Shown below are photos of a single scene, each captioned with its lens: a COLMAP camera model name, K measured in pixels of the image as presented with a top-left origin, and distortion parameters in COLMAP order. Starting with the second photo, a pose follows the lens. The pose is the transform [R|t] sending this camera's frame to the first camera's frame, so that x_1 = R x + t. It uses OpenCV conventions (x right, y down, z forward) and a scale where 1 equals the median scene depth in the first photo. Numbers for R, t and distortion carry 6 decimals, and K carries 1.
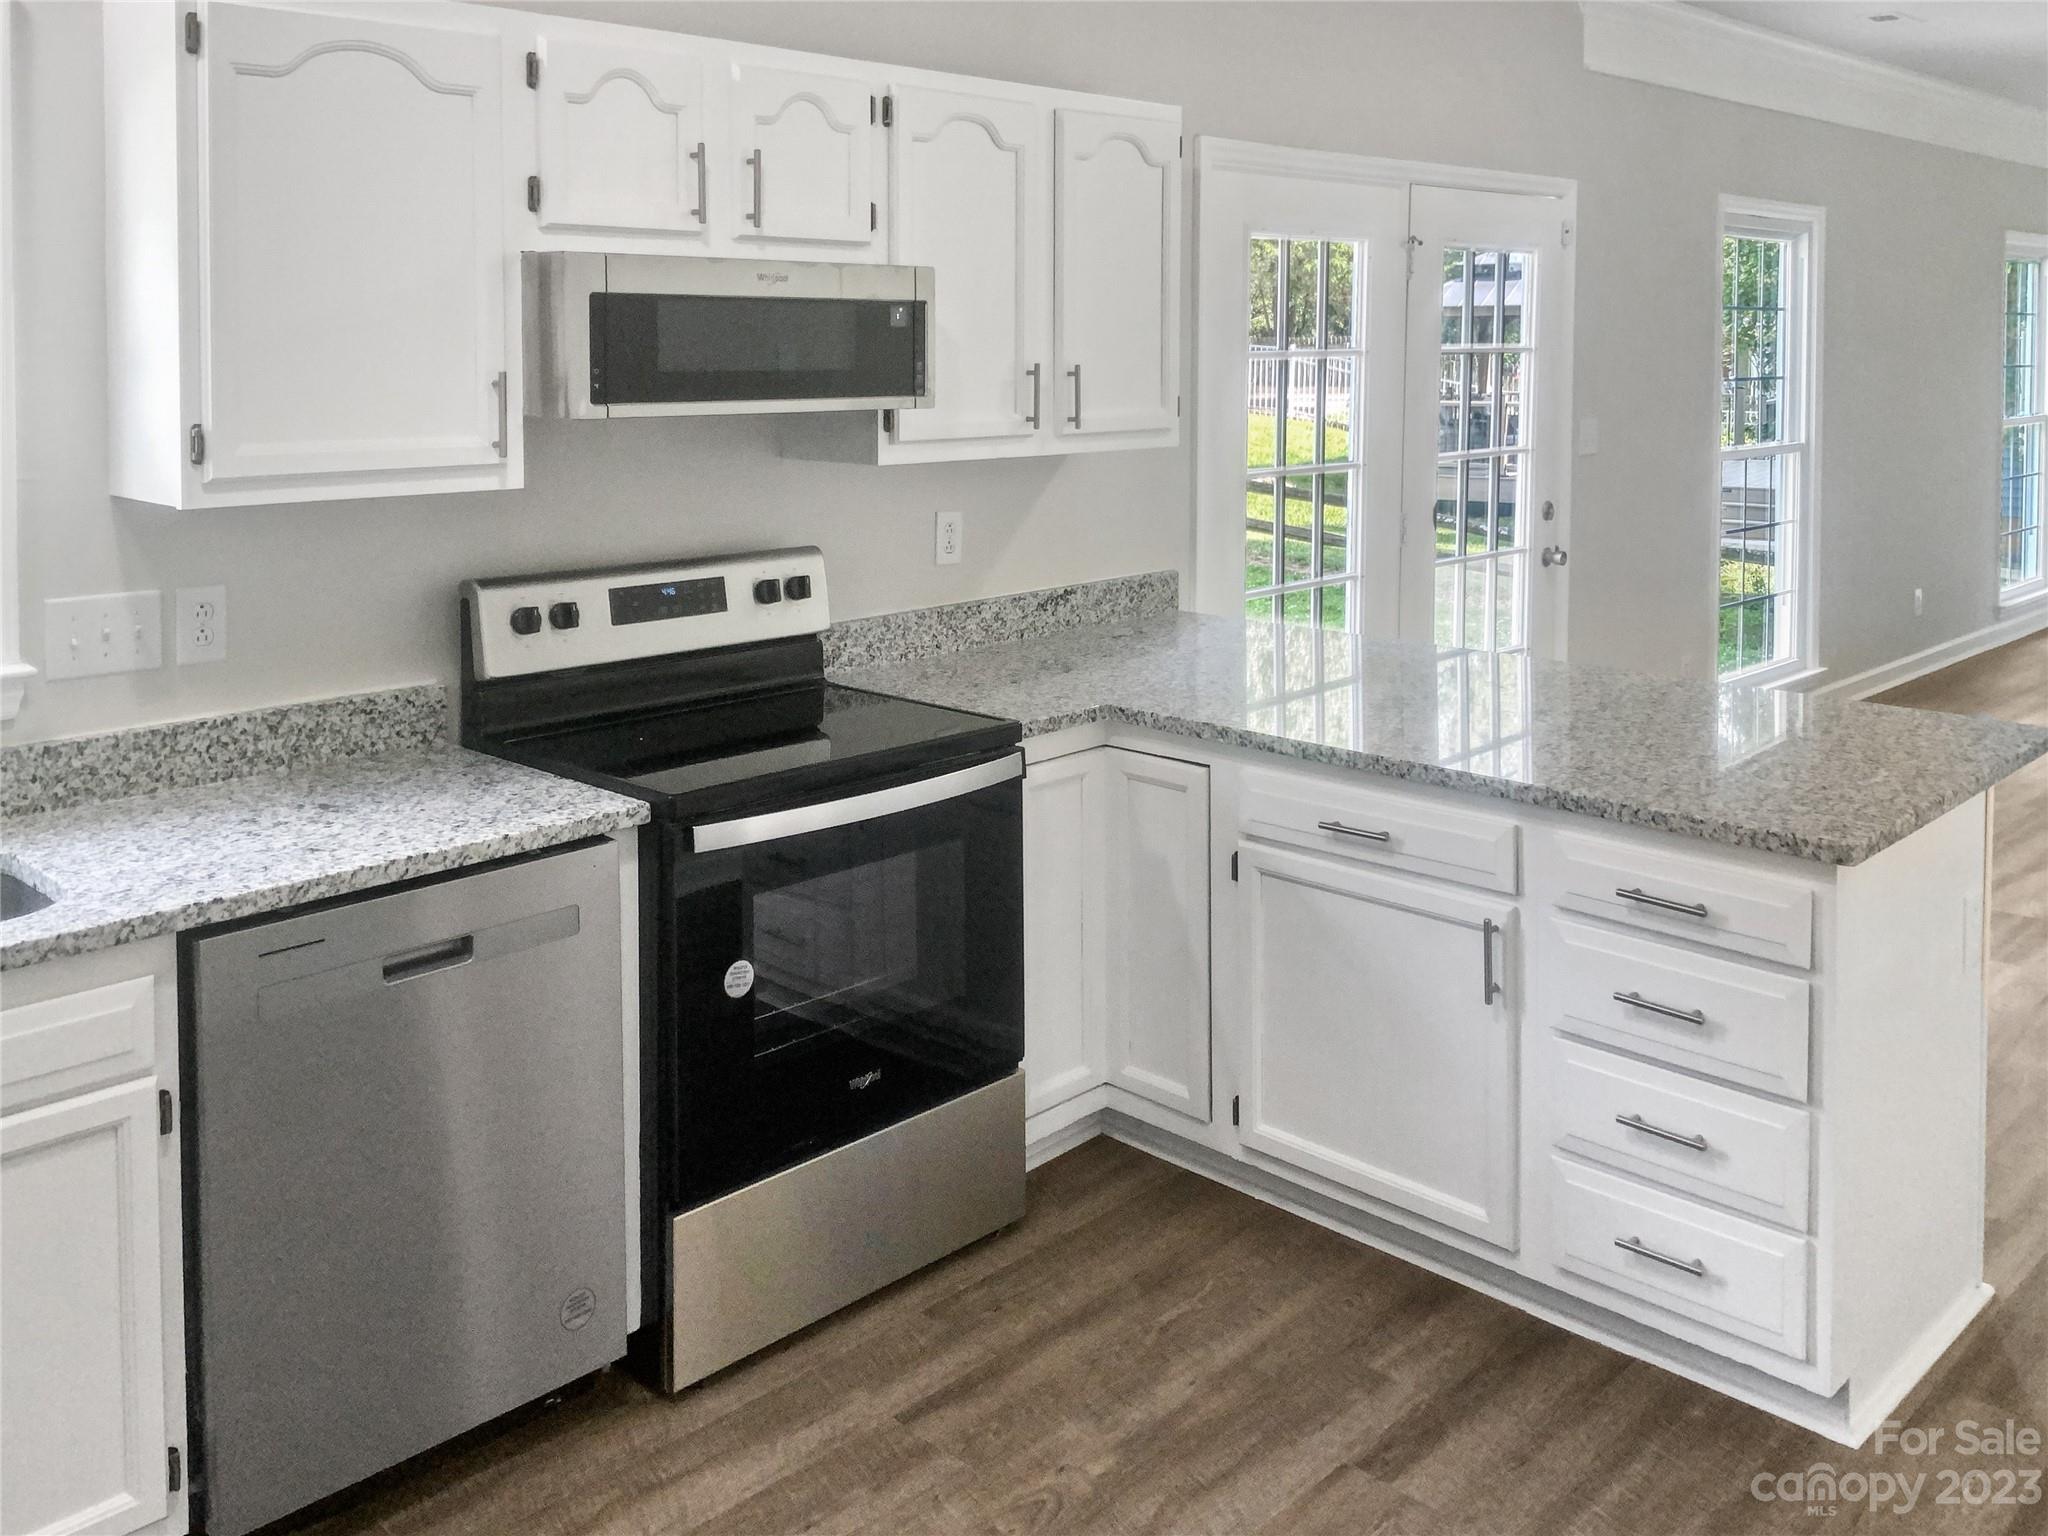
lens RADIAL K [[1795.1, 0, 1024.0], [0, 1795.1, 768.0], [0, 0, 1]] dist [0.129028, -0.346267]
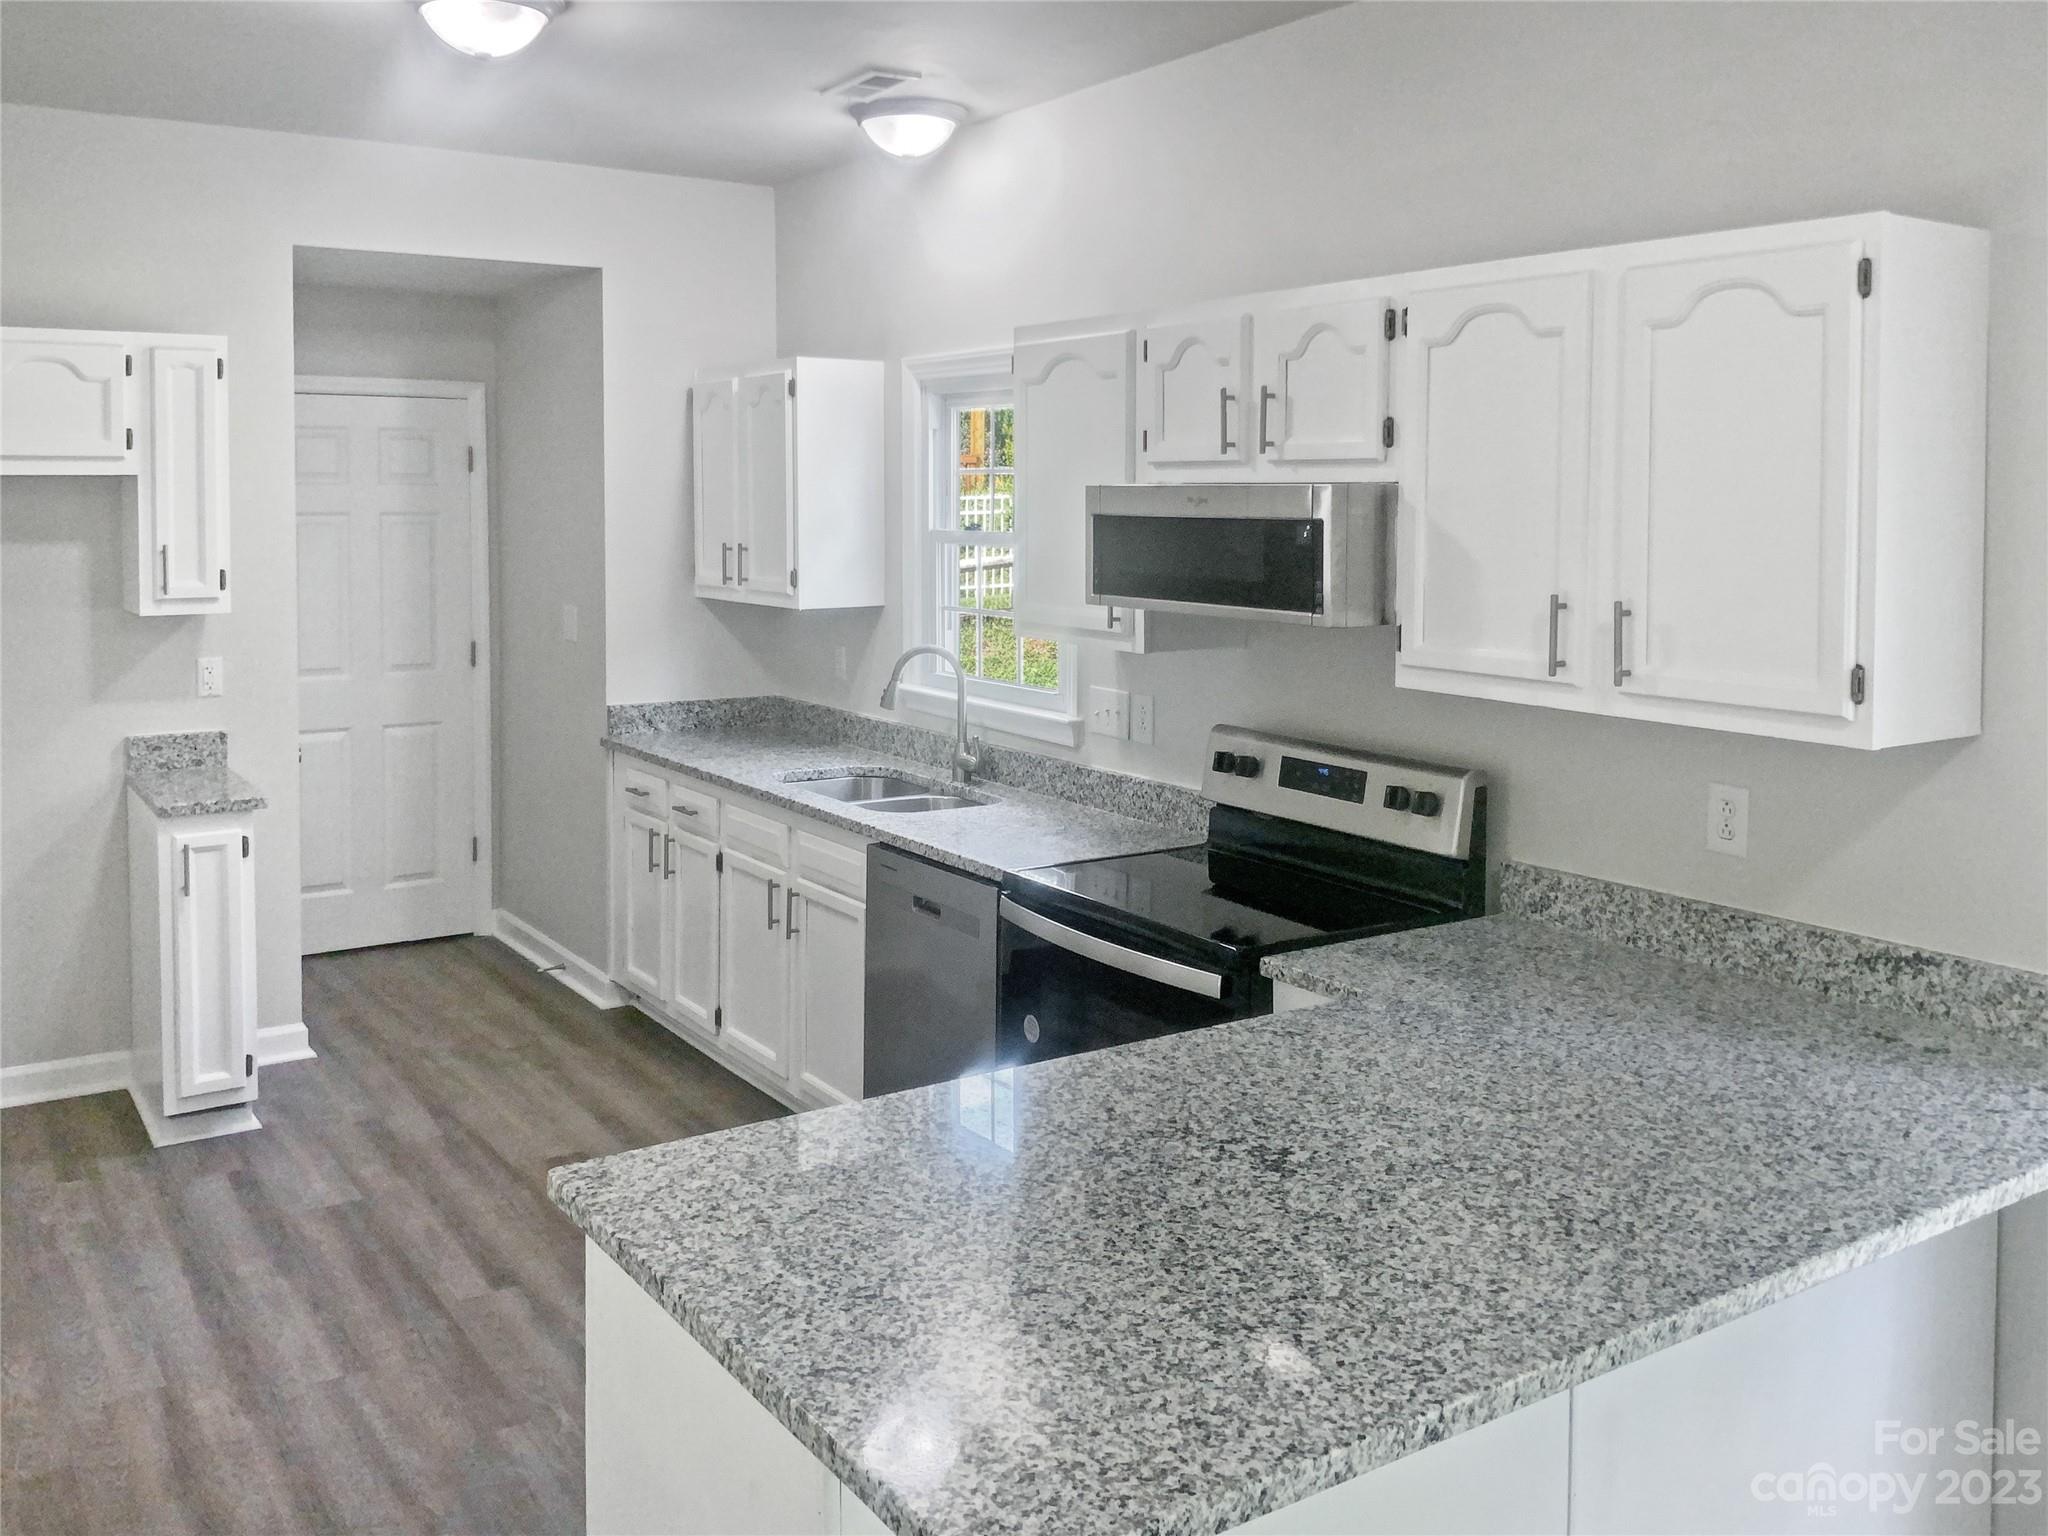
lens RADIAL K [[1795.1, 0, 1024.0], [0, 1795.1, 768.0], [0, 0, 1]] dist [0.129028, -0.346267]
pose [[-0.205382, 0.154140, -0.966467, 0.794175], [-0.238048, 0.949994, 0.202100, -0.244263], [0.949290, 0.271573, -0.158419, 0.875599]]
